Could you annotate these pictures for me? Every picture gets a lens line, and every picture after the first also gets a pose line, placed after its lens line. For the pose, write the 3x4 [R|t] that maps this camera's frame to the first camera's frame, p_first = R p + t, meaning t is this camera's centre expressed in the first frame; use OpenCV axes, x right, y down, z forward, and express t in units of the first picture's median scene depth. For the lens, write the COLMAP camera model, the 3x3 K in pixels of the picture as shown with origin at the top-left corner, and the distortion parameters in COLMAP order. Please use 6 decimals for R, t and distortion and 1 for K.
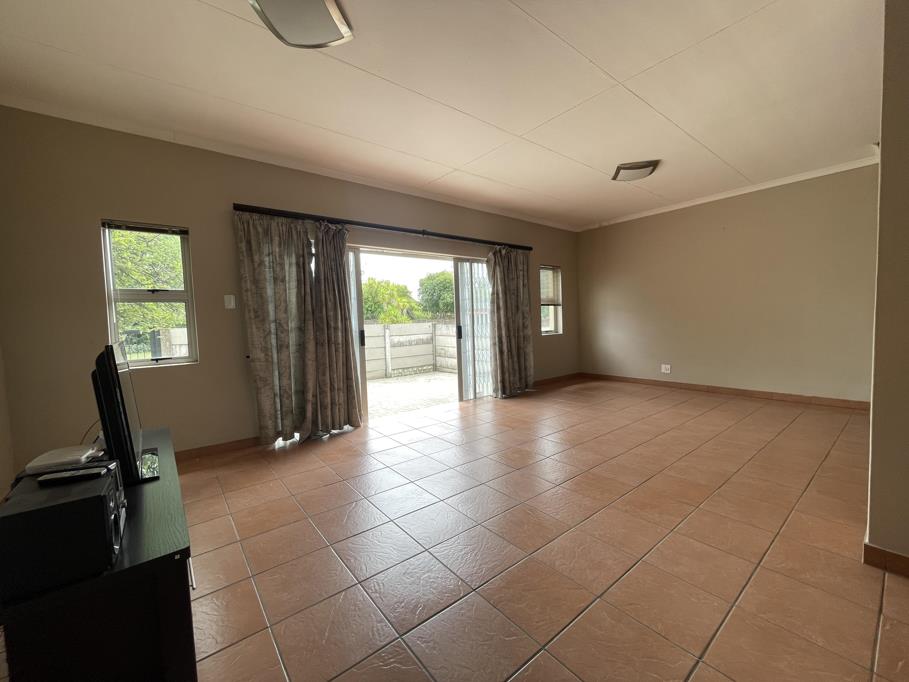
lens RADIAL K [[368.0, 0, 454.5], [0, 368.0, 341.0], [0, 0, 1]] dist [-0.001666, -0.000078]
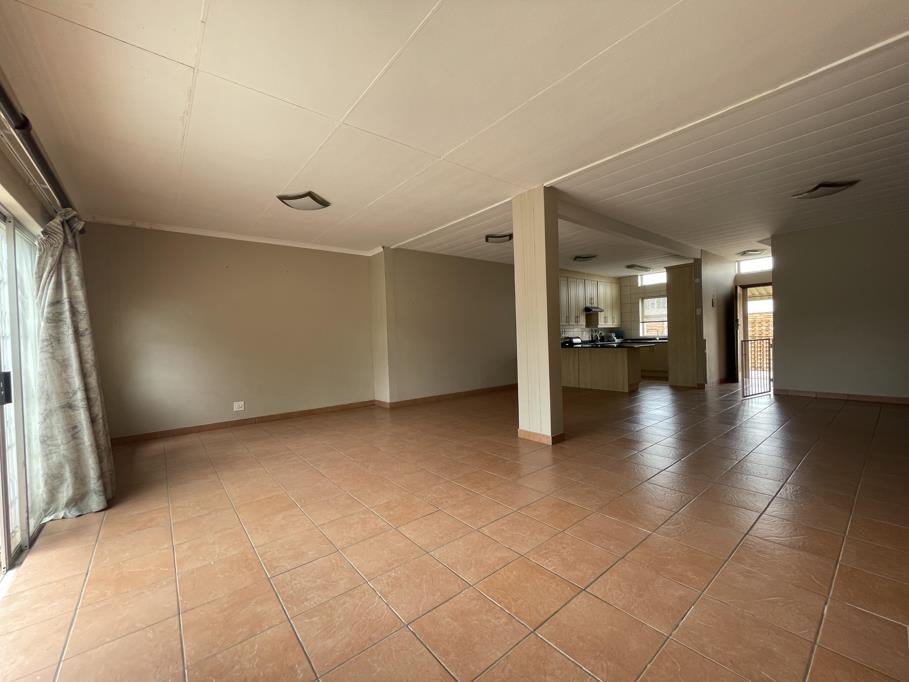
lens RADIAL K [[368.0, 0, 454.5], [0, 368.0, 341.0], [0, 0, 1]] dist [-0.001666, -0.000078]
pose [[-0.012634, 0.021531, 0.999688, -0.560683], [0.091379, 0.995609, -0.020288, -0.030871], [-0.995736, 0.091094, -0.014546, 0.716157]]
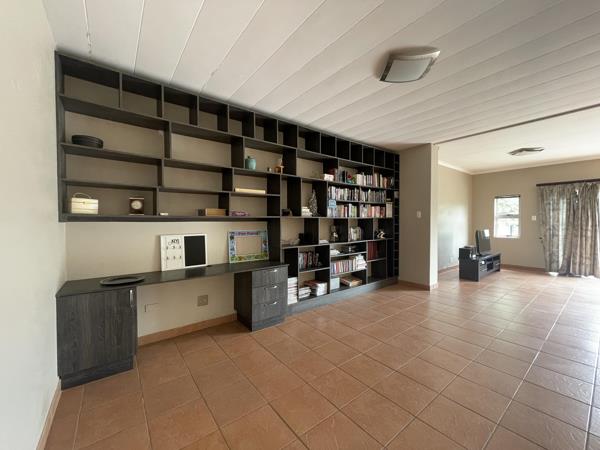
lens RADIAL K [[242.9, 0, 300.0], [0, 242.9, 225.0], [0, 0, 1]] dist [-0.001666, -0.000078]
pose [[-0.016134, 0.043324, -0.998931, 1.202854], [-0.053698, 0.997581, 0.044133, -0.036865], [0.998427, 0.054353, -0.013768, -0.723673]]
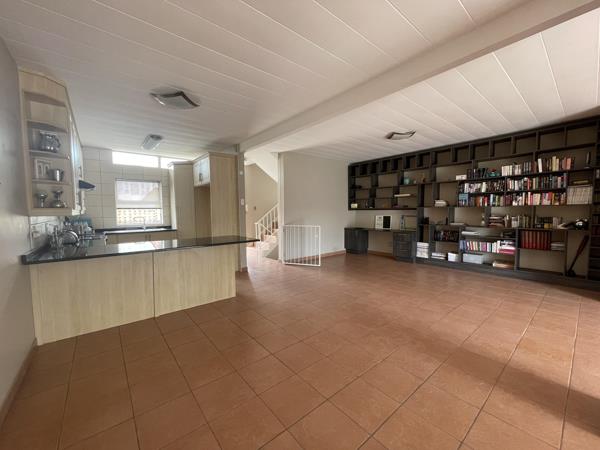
lens RADIAL K [[242.9, 0, 300.0], [0, 242.9, 225.0], [0, 0, 1]] dist [-0.001666, -0.000078]
pose [[-0.998991, 0.042923, -0.013200, 1.113700], [0.041027, 0.991879, 0.120386, -0.133993], [0.018260, 0.119723, -0.992639, 0.795165]]
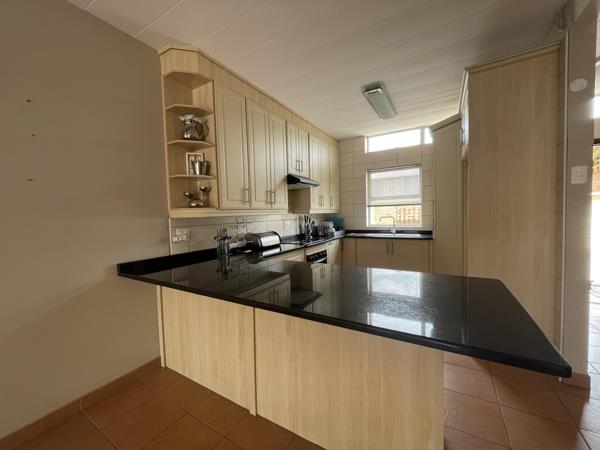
lens RADIAL K [[242.9, 0, 300.0], [0, 242.9, 225.0], [0, 0, 1]] dist [-0.001666, -0.000078]
pose [[-0.352315, -0.000618, 0.935881, 1.180489], [0.093877, 0.994933, 0.035997, -0.081574], [-0.931161, 0.100540, -0.350472, 0.020771]]
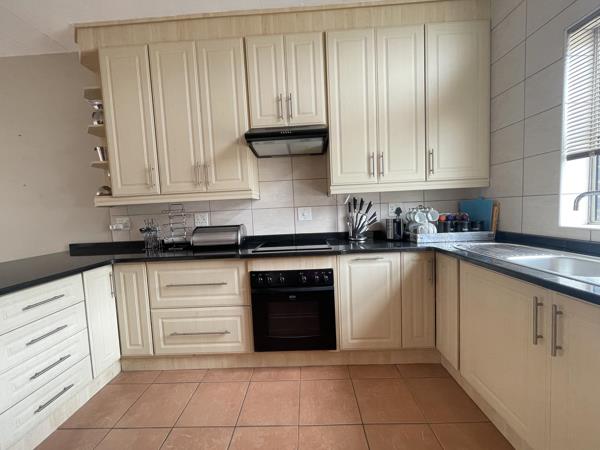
lens RADIAL K [[242.9, 0, 300.0], [0, 242.9, 225.0], [0, 0, 1]] dist [-0.001666, -0.000078]
pose [[0.646521, -0.048993, 0.761321, 1.691471], [0.071111, 0.997461, 0.003801, -0.027467], [-0.759575, 0.051681, 0.648364, -0.687177]]
